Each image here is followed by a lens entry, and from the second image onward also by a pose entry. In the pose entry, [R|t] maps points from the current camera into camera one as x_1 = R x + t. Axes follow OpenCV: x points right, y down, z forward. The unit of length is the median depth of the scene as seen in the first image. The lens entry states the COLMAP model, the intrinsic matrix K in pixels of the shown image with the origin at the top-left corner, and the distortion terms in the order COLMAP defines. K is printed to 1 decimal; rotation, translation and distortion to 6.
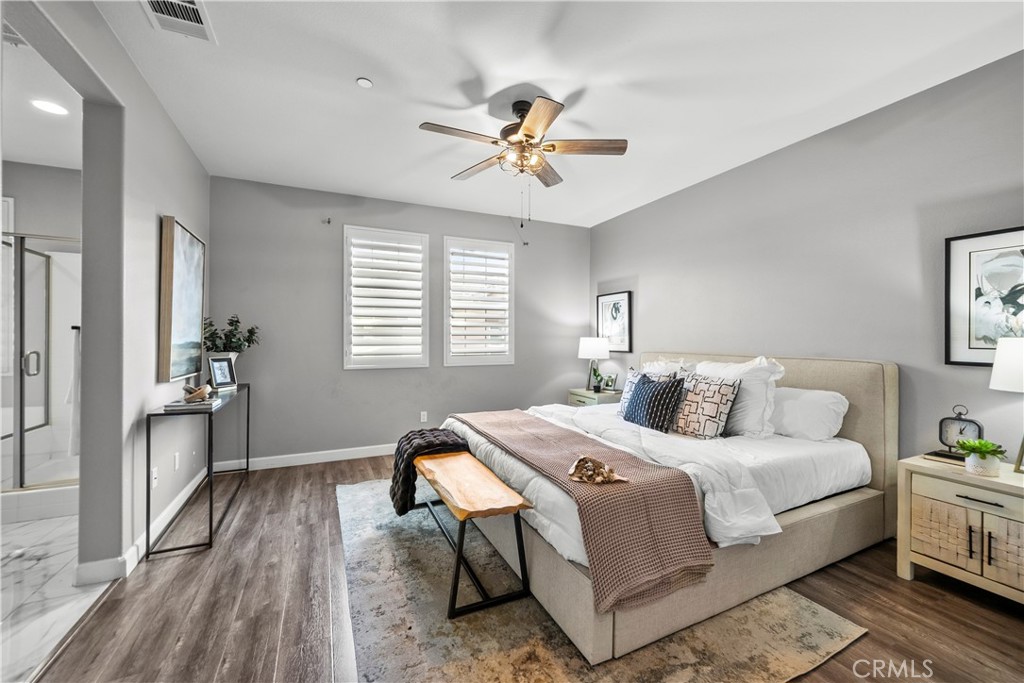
lens RADIAL K [[420.6, 0, 524.9], [0, 420.6, 335.9], [0, 0, 1]] dist [0.003409, -0.000378]
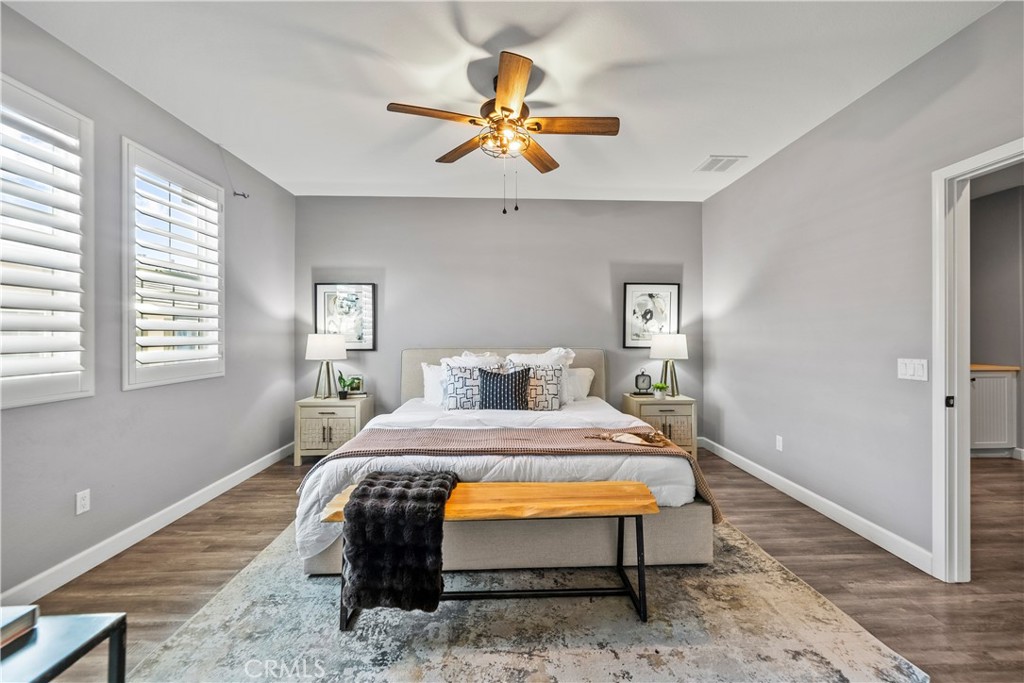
lens RADIAL K [[420.6, 0, 516.4], [0, 420.6, 330.8], [0, 0, 1]] dist [0.003409, -0.000378]
pose [[0.384408, 0.006681, 0.923139, -0.800188], [-0.004040, 0.999976, -0.005555, 0.000392], [-0.923154, -0.001594, 0.384426, 0.598750]]
